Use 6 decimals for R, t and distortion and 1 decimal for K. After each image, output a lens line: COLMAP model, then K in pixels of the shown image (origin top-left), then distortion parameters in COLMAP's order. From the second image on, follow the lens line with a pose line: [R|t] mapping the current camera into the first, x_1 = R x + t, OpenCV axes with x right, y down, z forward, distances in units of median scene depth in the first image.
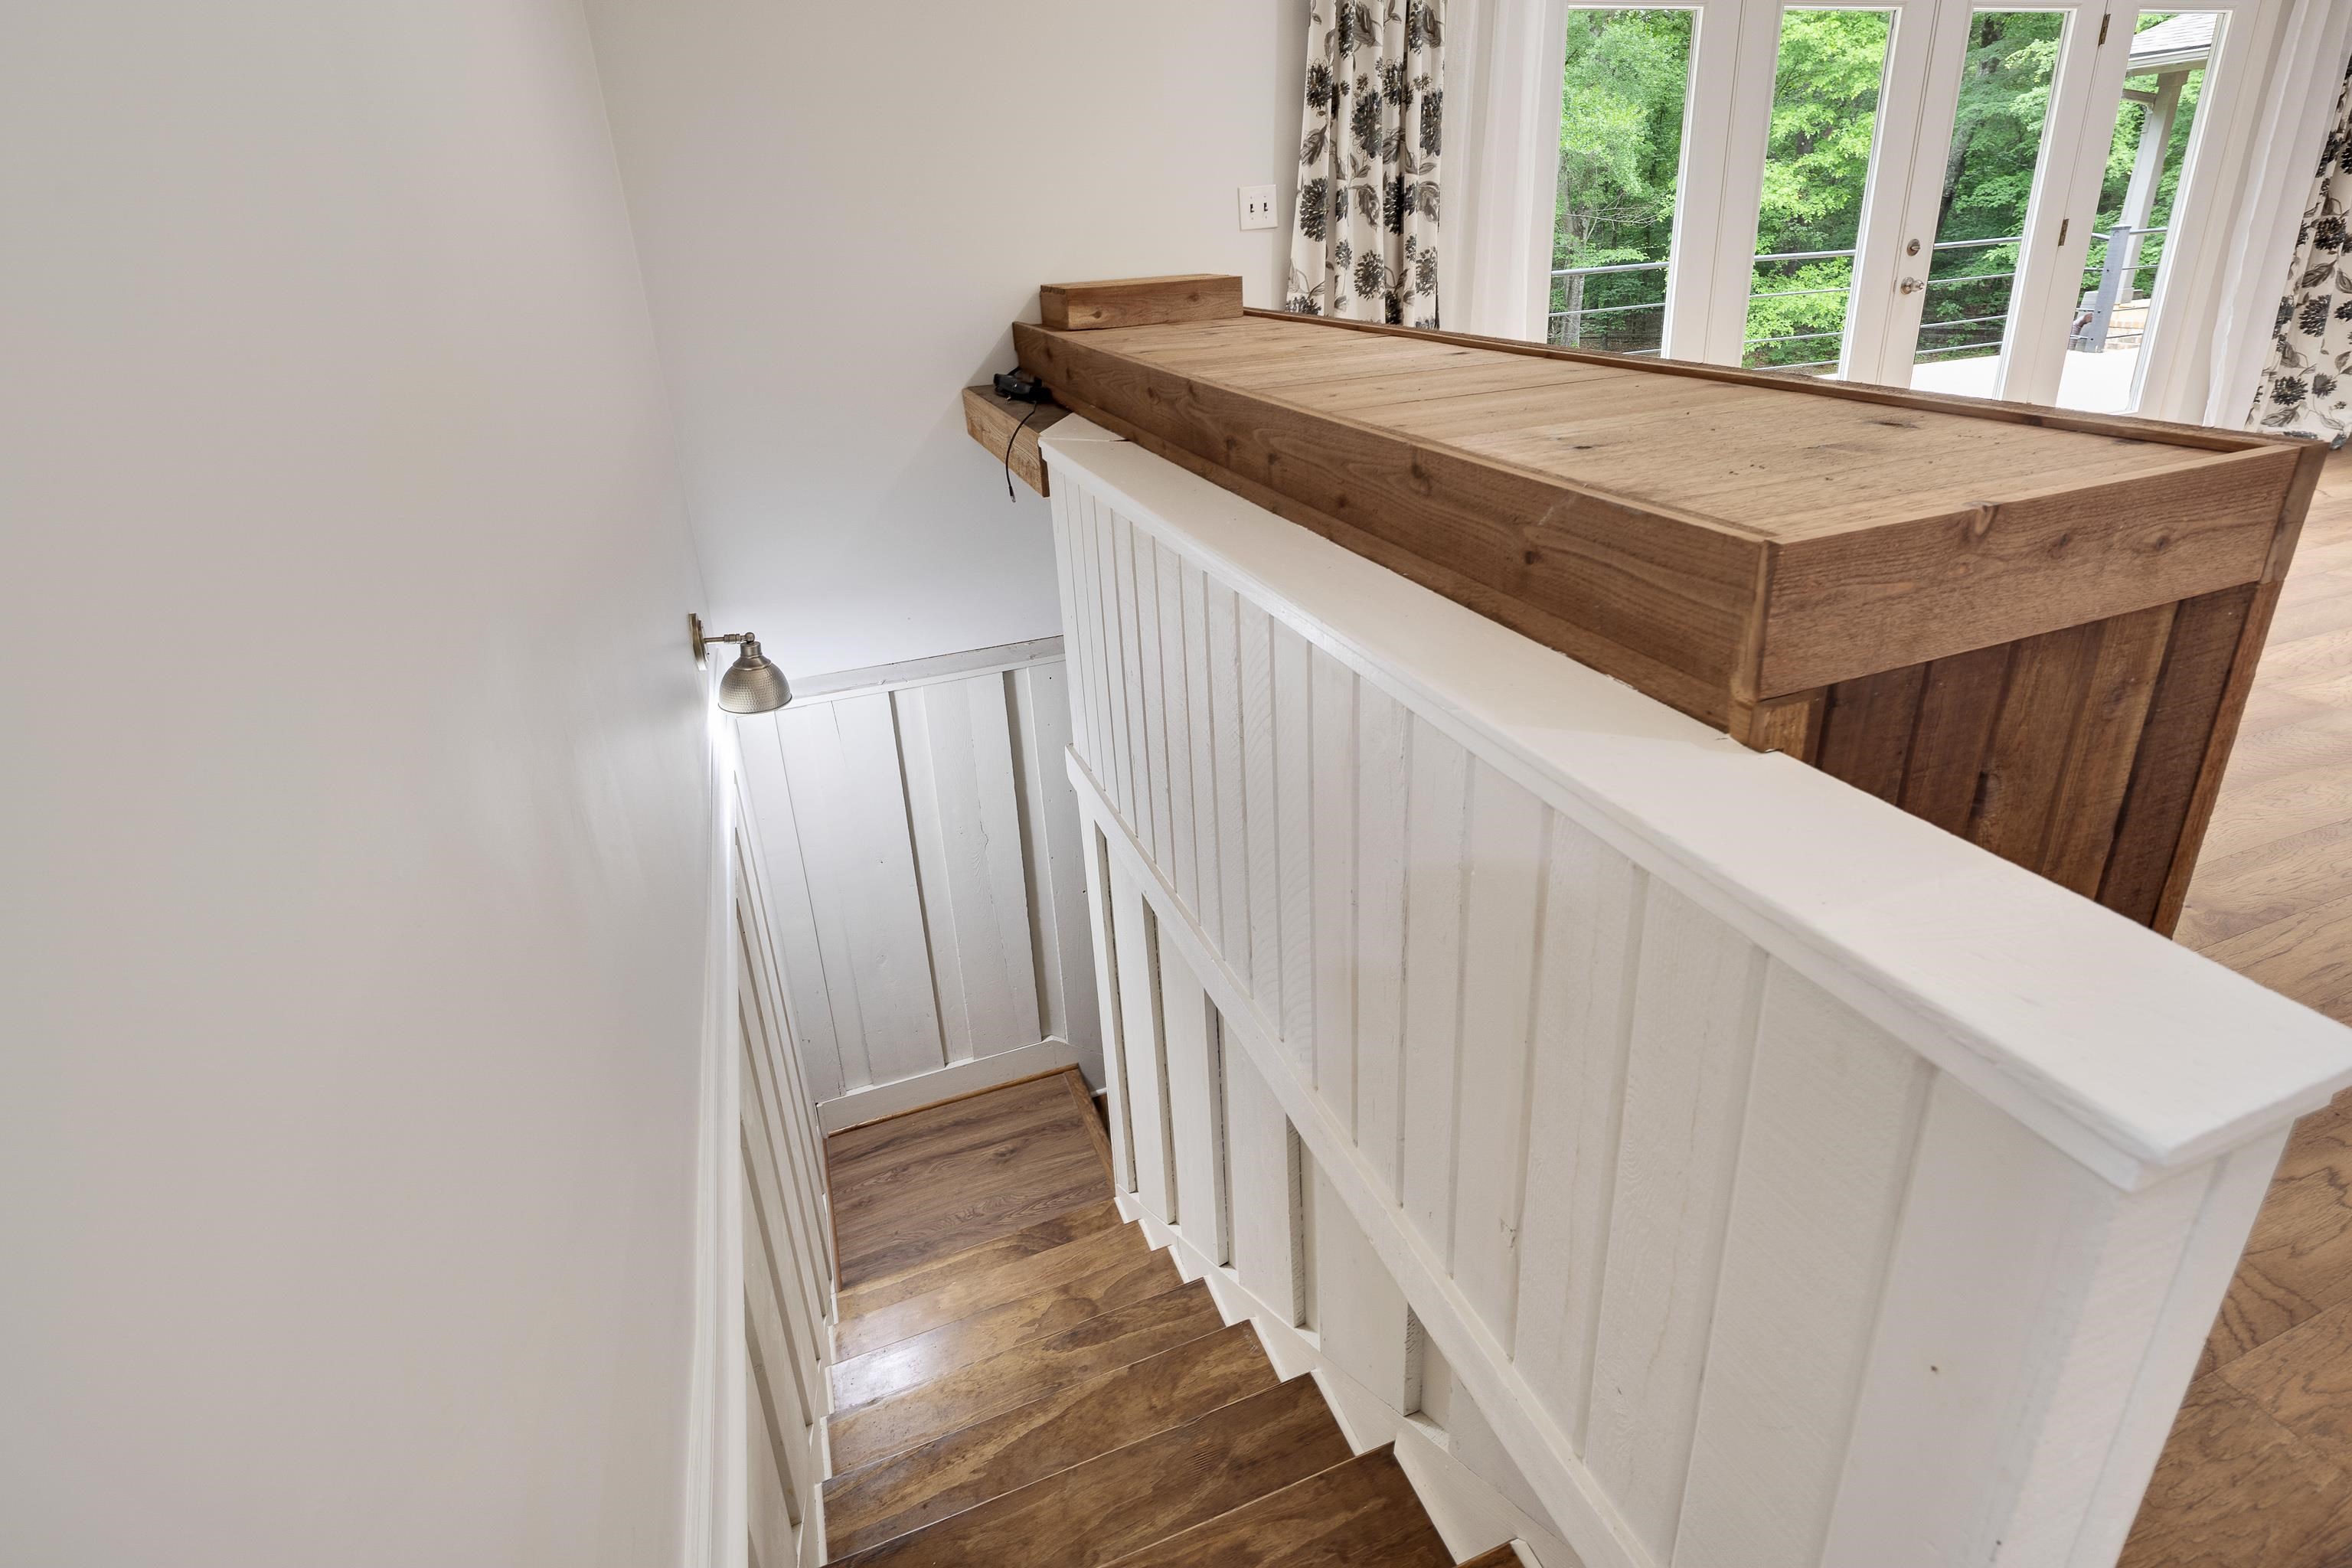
lens RADIAL K [[1162.0, 0, 1170.9], [0, 1162.0, 665.6], [0, 0, 1]] dist [-0.004596, -0.001737]
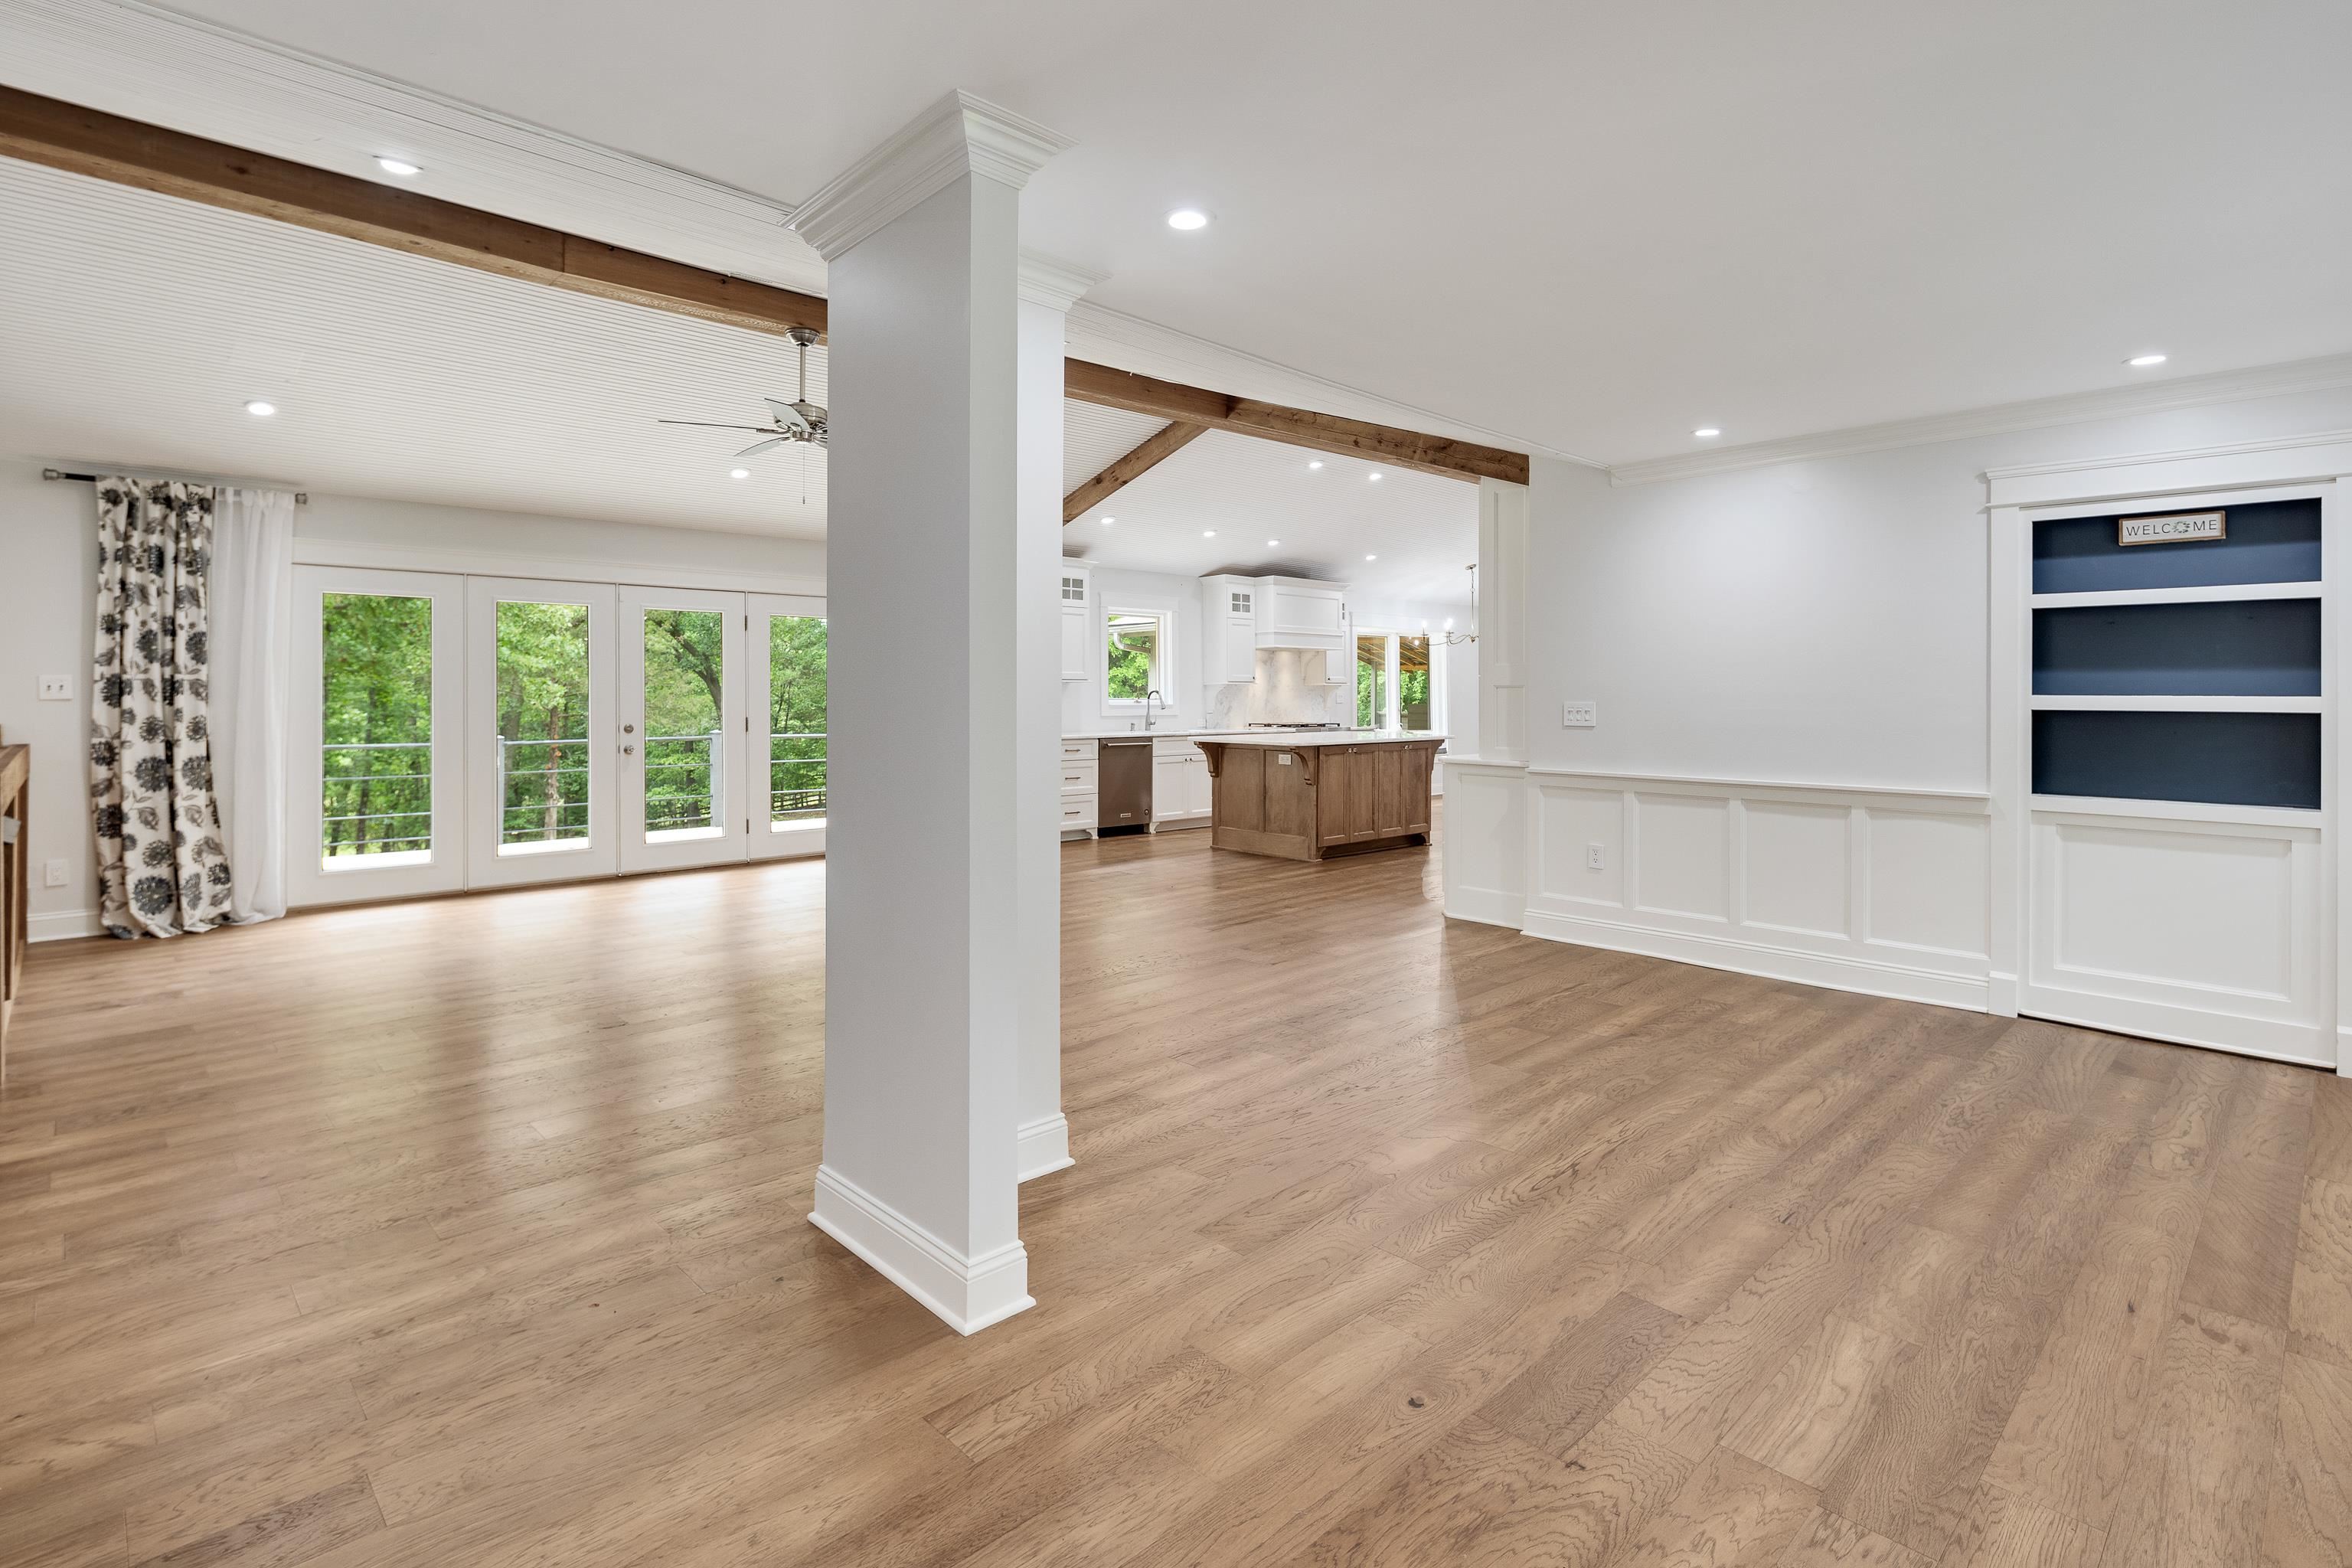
lens RADIAL K [[1140.0, 0, 1181.8], [0, 1140.0, 677.7], [0, 0, 1]] dist [0.003086, 0.000913]
pose [[0.910097, 0.059781, 0.410060, 0.611163], [0.099443, 0.929120, -0.356157, 0.232814], [-0.402286, 0.364915, 0.839644, -0.714405]]
